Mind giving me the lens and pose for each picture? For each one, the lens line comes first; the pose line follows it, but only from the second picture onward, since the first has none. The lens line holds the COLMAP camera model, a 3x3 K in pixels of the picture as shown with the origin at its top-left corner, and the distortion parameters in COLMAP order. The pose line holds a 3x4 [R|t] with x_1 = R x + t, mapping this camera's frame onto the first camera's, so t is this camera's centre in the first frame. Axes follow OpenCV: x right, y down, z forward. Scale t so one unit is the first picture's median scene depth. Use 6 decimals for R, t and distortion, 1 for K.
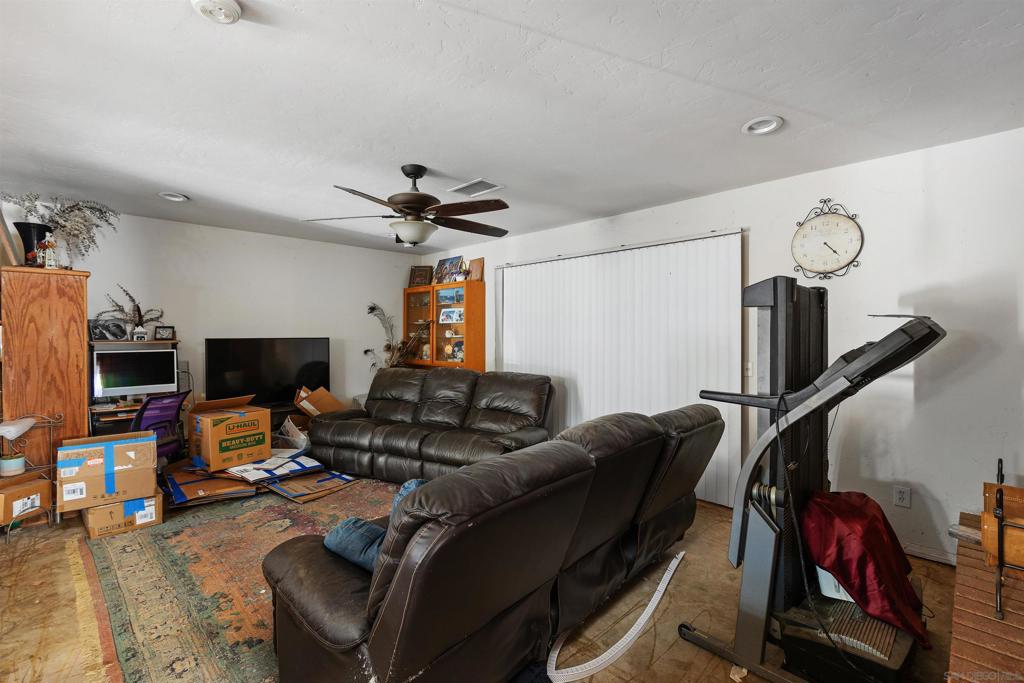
lens RADIAL K [[452.9, 0, 515.1], [0, 452.9, 338.7], [0, 0, 1]] dist [0.000278, 0.000204]
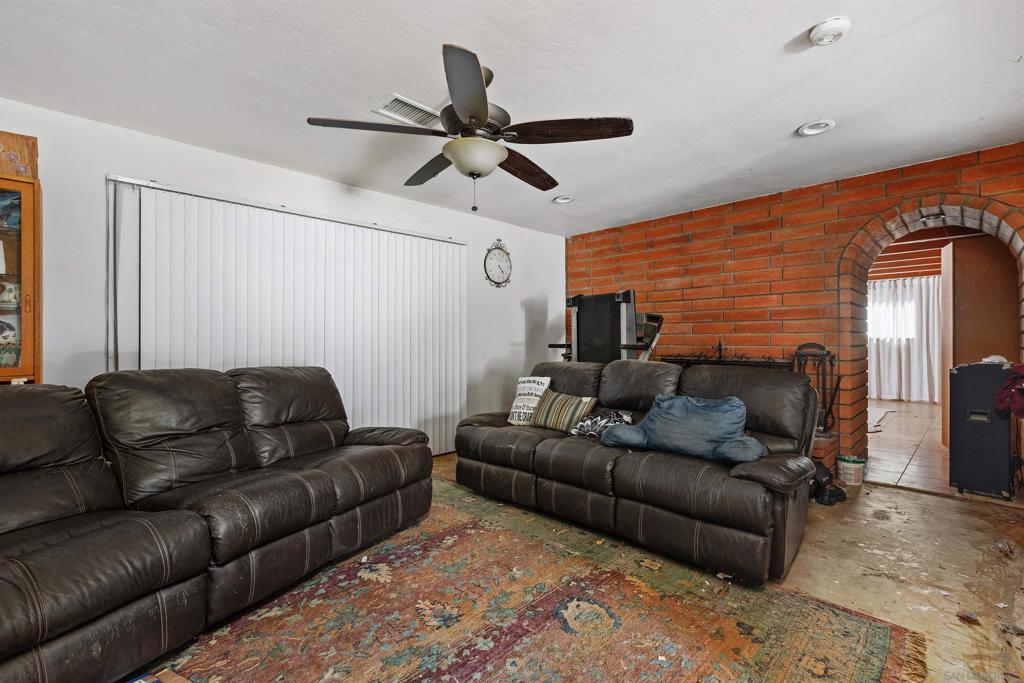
lens RADIAL K [[452.9, 0, 513.0], [0, 452.9, 338.1], [0, 0, 1]] dist [0.000278, 0.000204]
pose [[0.008556, 0.000420, 0.999963, -0.912414], [0.014346, 0.999897, -0.000542, 0.050702], [-0.999860, 0.014350, 0.008549, 0.887693]]
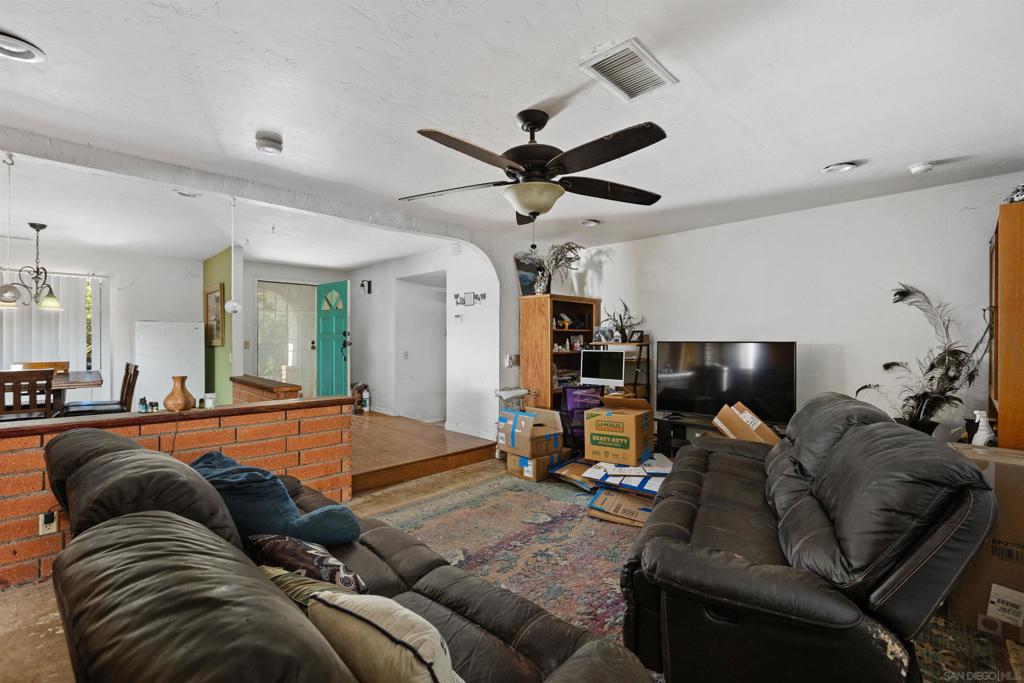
lens RADIAL K [[452.9, 0, 514.4], [0, 452.9, 339.7], [0, 0, 1]] dist [0.000278, 0.000204]
pose [[-0.001900, 0.000351, -0.999998, 0.512595], [-0.012214, 0.999925, 0.000374, -0.001017], [0.999924, 0.012215, -0.001896, 0.924128]]
